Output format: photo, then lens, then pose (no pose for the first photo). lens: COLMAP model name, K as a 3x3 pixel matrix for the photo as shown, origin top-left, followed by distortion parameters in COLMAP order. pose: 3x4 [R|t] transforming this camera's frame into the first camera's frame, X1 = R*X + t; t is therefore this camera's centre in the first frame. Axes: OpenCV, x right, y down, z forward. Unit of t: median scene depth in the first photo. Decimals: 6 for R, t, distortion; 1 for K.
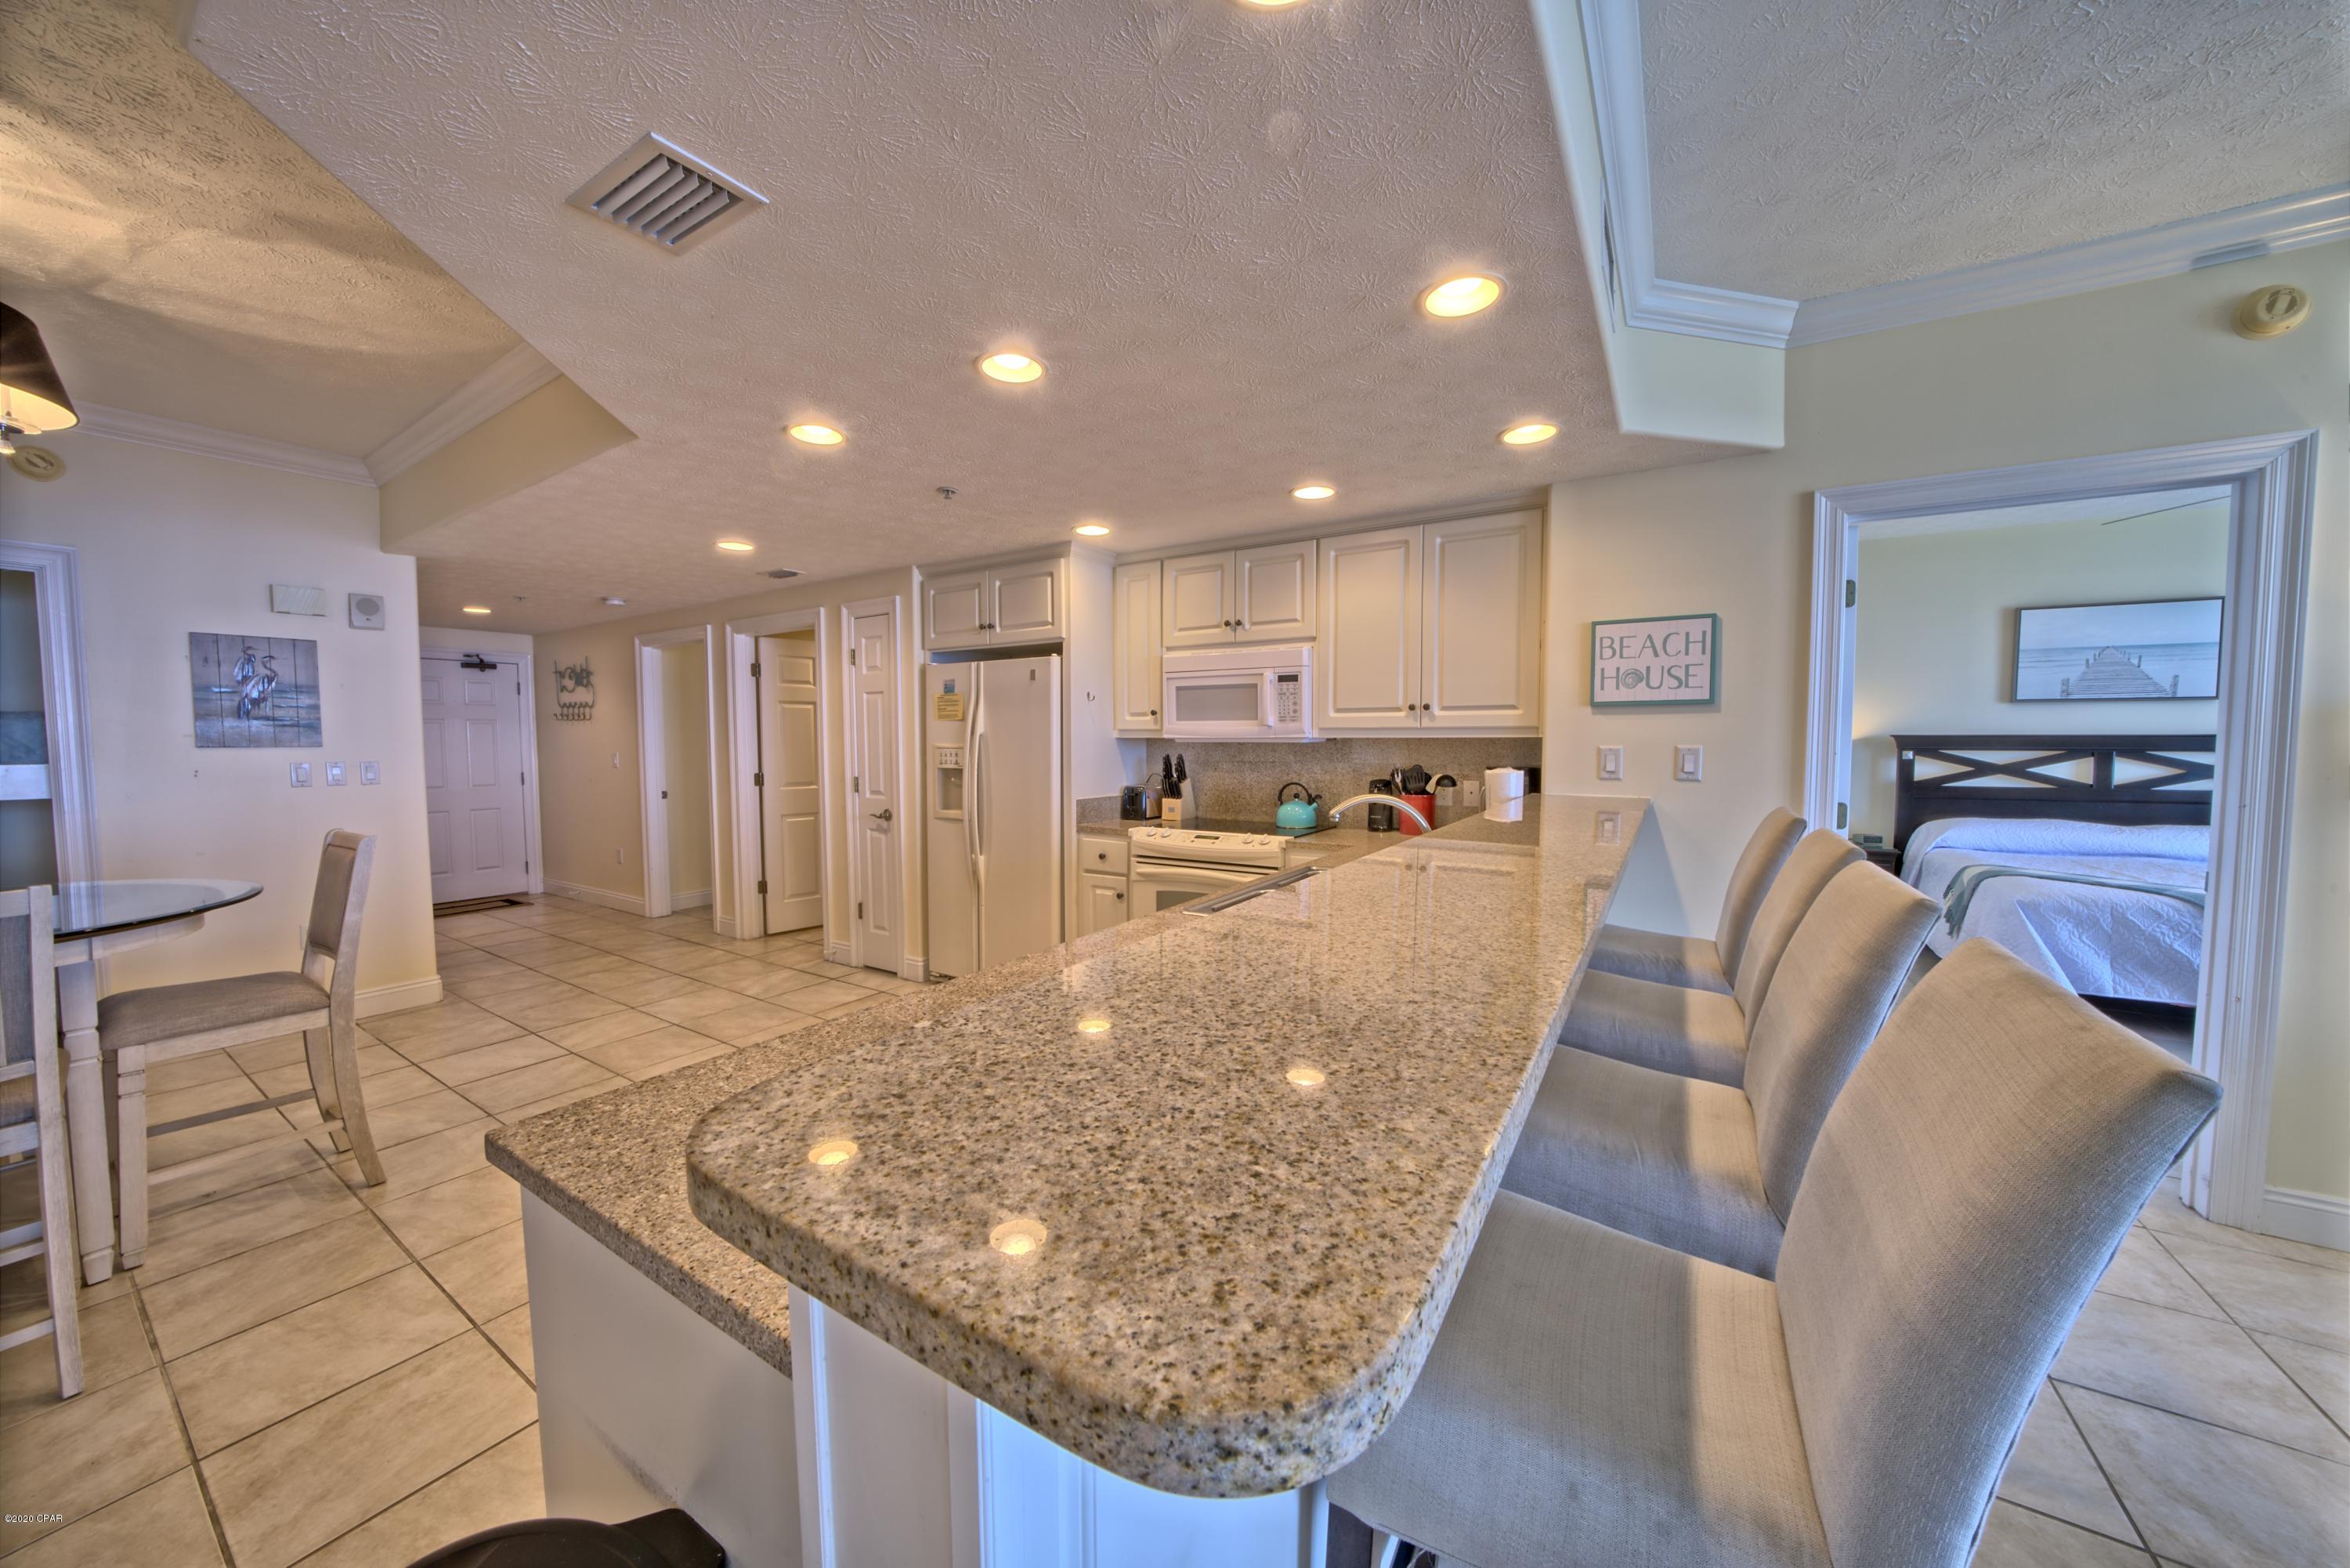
lens RADIAL K [[811.5, 0, 1167.7], [0, 811.5, 784.2], [0, 0, 1]] dist [-0.022254, 0.000104]
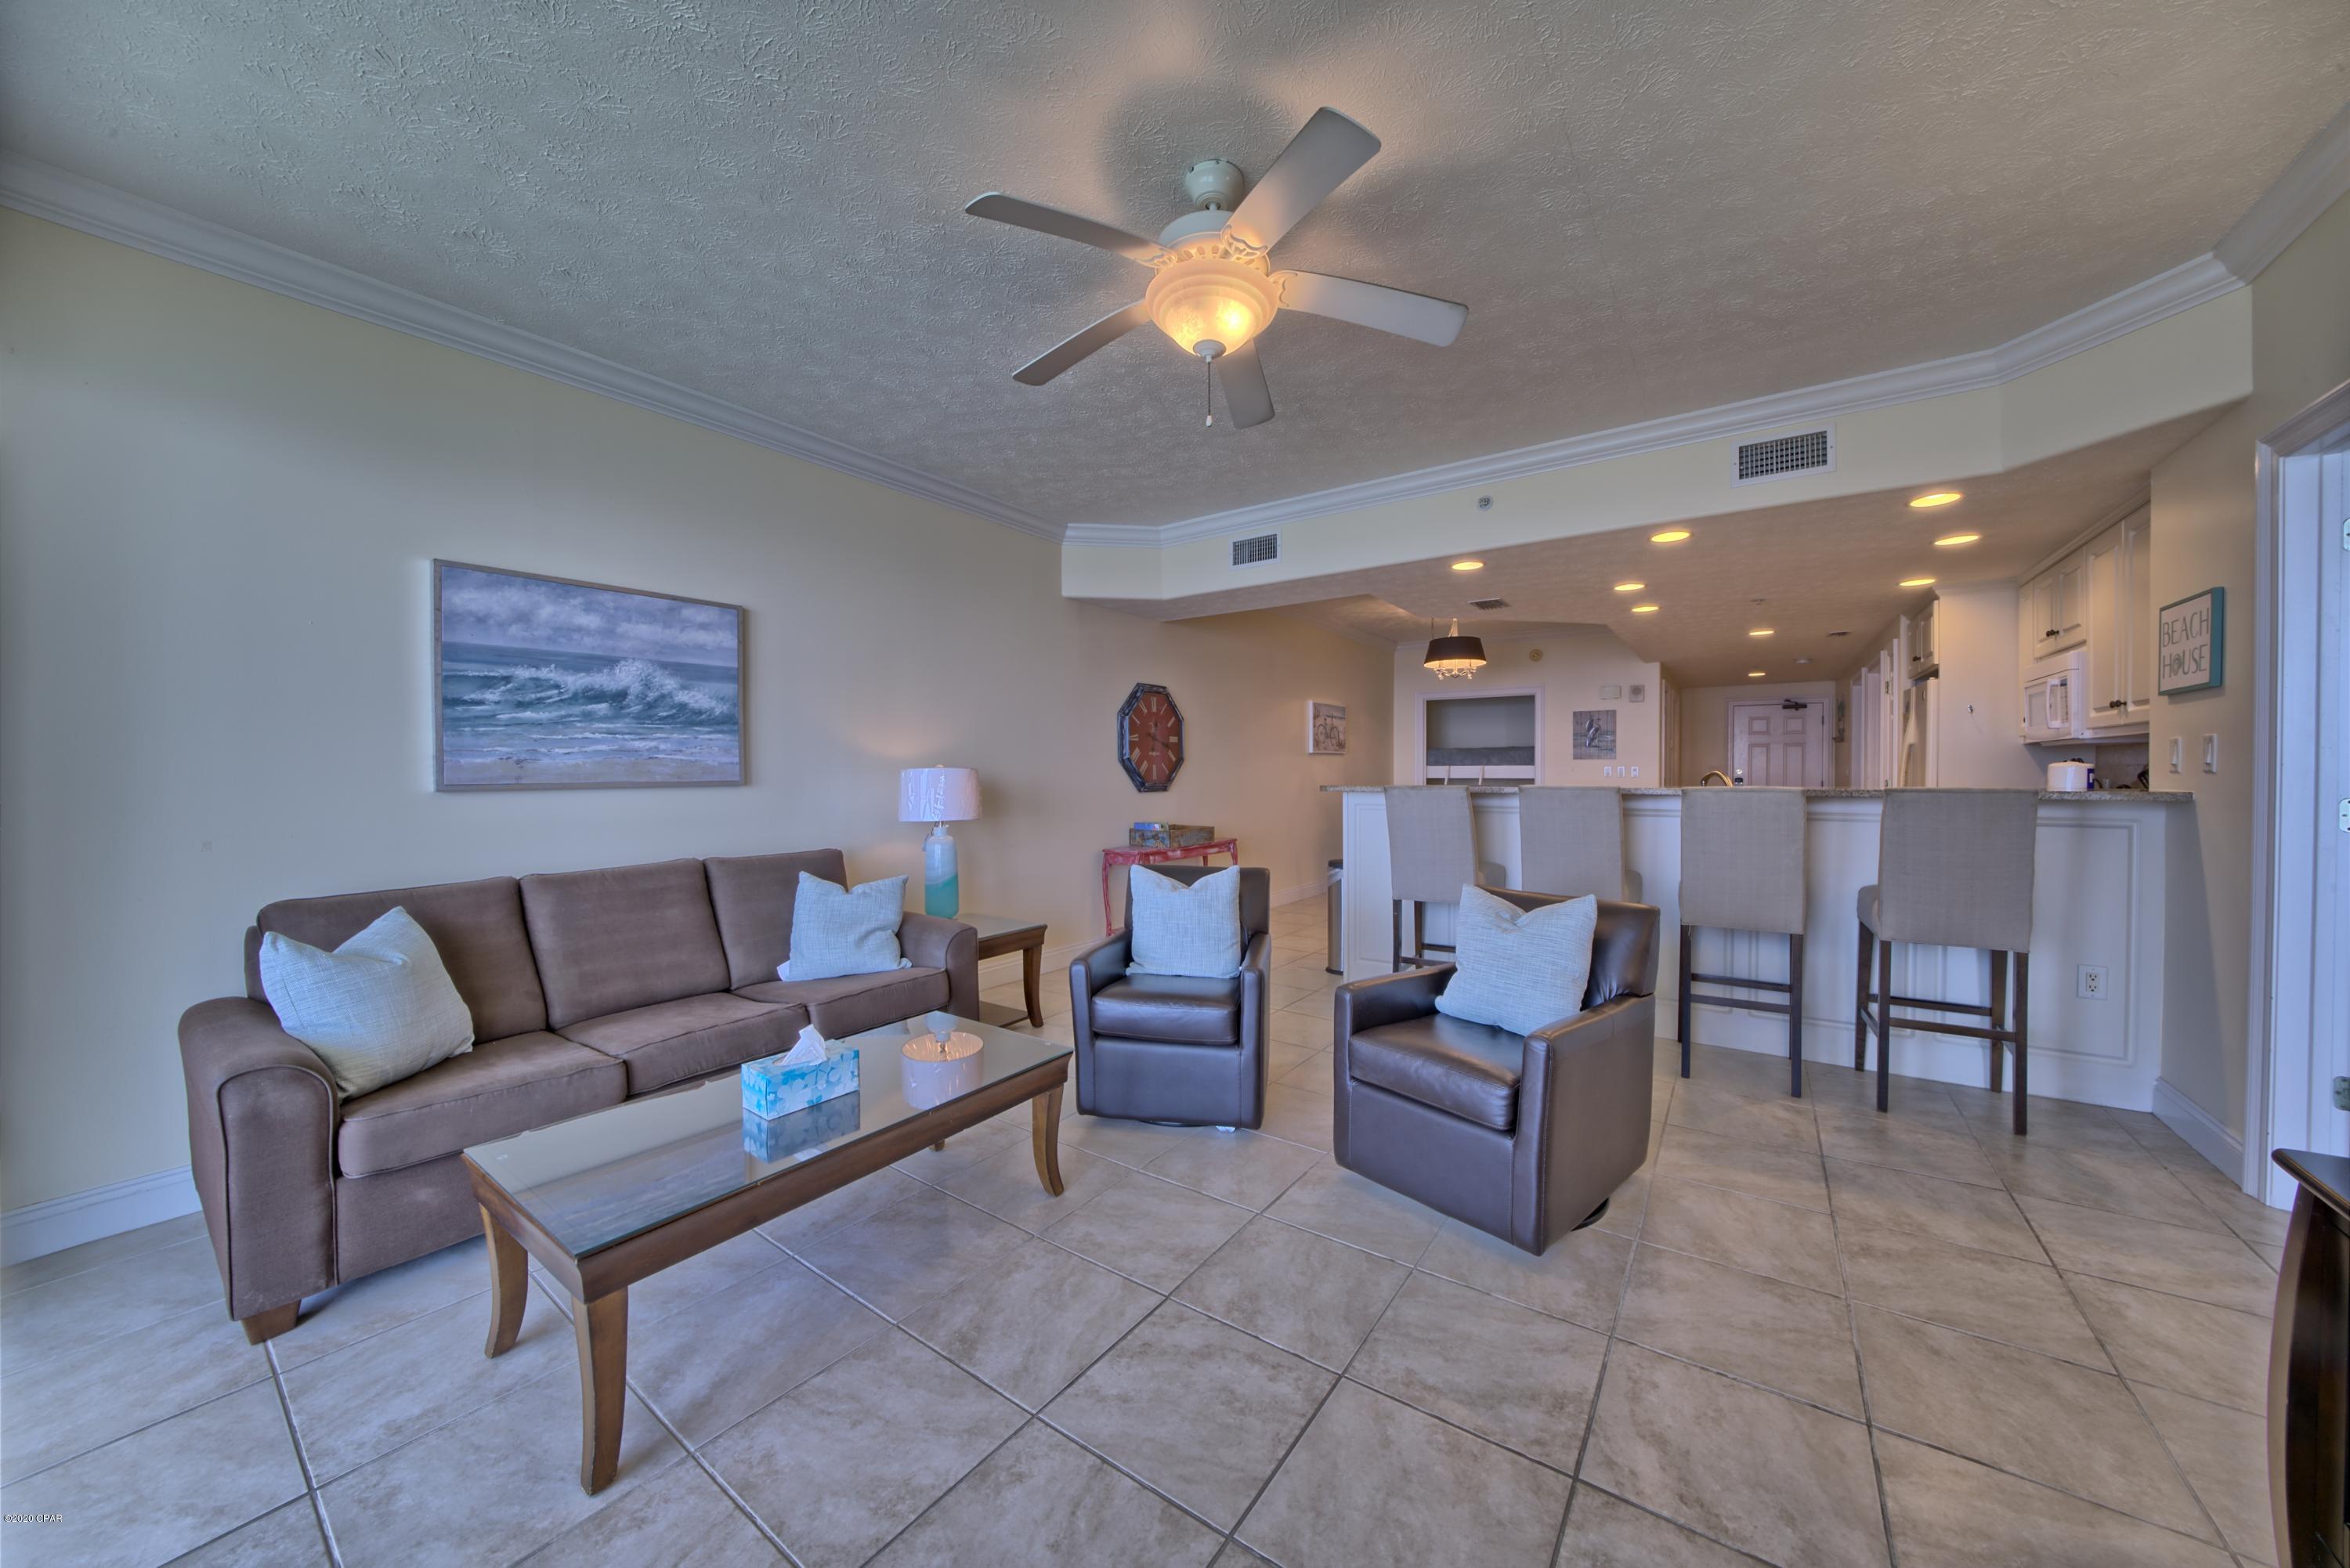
lens RADIAL K [[809.6, 0, 1167.9], [0, 809.6, 785.6], [0, 0, 1]] dist [-0.029096, 0.003945]
pose [[-0.058790, 0.020110, -0.998068, 1.119755], [-0.051990, 0.998379, 0.023178, 0.035437], [0.996916, 0.053252, -0.057649, -0.079557]]
